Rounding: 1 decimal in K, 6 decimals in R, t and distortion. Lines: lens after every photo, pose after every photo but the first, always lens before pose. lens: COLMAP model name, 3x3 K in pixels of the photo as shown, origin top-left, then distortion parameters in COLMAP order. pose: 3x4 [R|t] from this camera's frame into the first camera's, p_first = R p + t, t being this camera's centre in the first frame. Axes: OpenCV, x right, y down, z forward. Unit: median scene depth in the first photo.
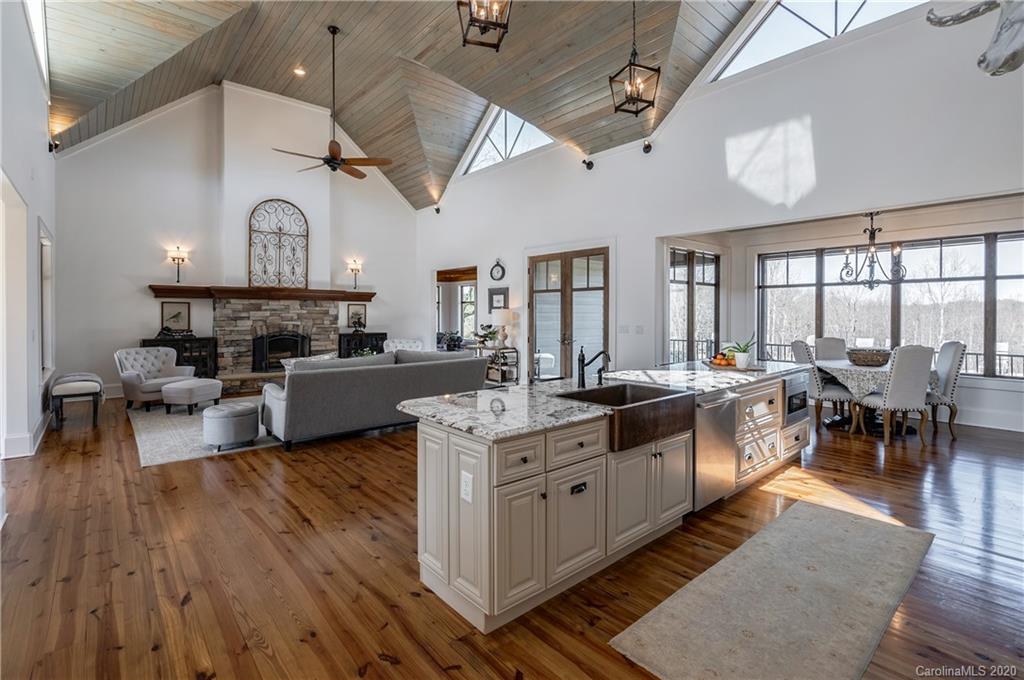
lens RADIAL K [[481.7, 0, 500.1], [0, 481.7, 314.7], [0, 0, 1]] dist [-0.002757, -0.000098]
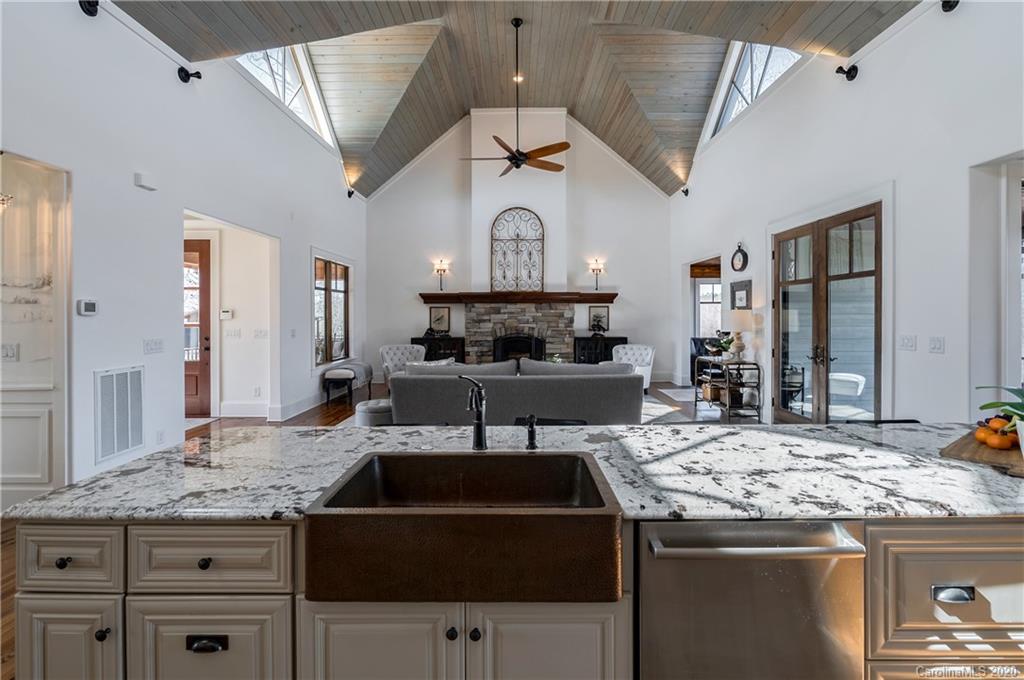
lens RADIAL K [[470.8, 0, 509.9], [0, 470.8, 315.9], [0, 0, 1]] dist [-0.003243, 0.000283]
pose [[0.756398, -0.002884, -0.654105, 0.209010], [0.001575, 0.999995, -0.002587, -0.000995], [0.654109, 0.000926, 0.756400, 0.225141]]
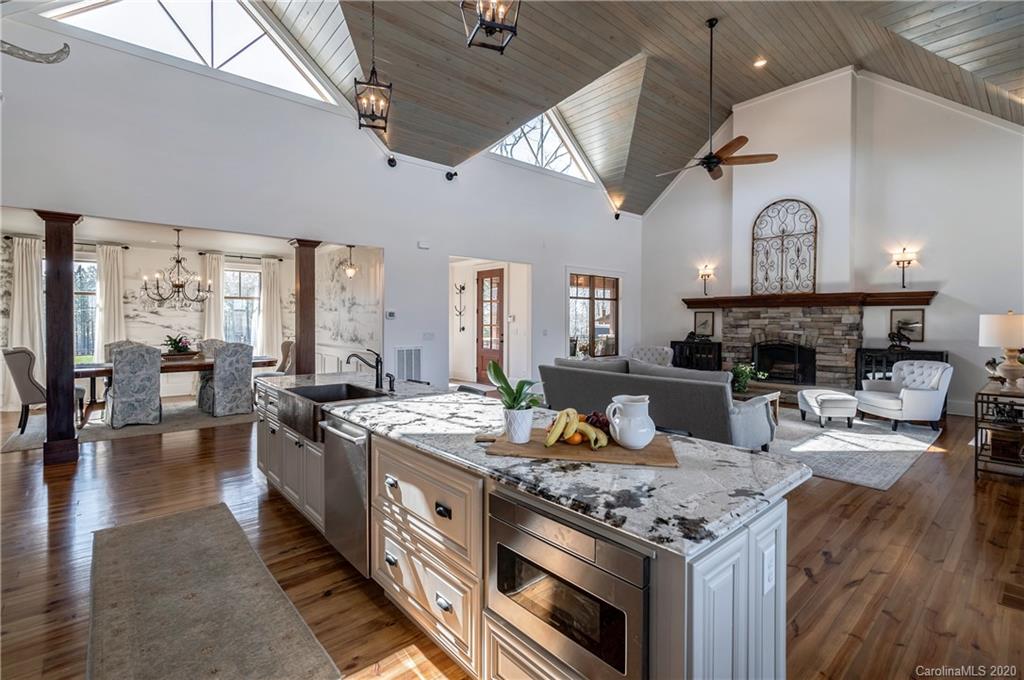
lens RADIAL K [[464.1, 0, 506.2], [0, 464.1, 323.4], [0, 0, 1]] dist [-0.002112, -0.000084]
pose [[0.009671, 0.007199, -0.999927, 0.460899], [-0.006406, 0.999954, 0.007138, -0.002218], [0.999933, 0.006337, 0.009717, 0.477361]]
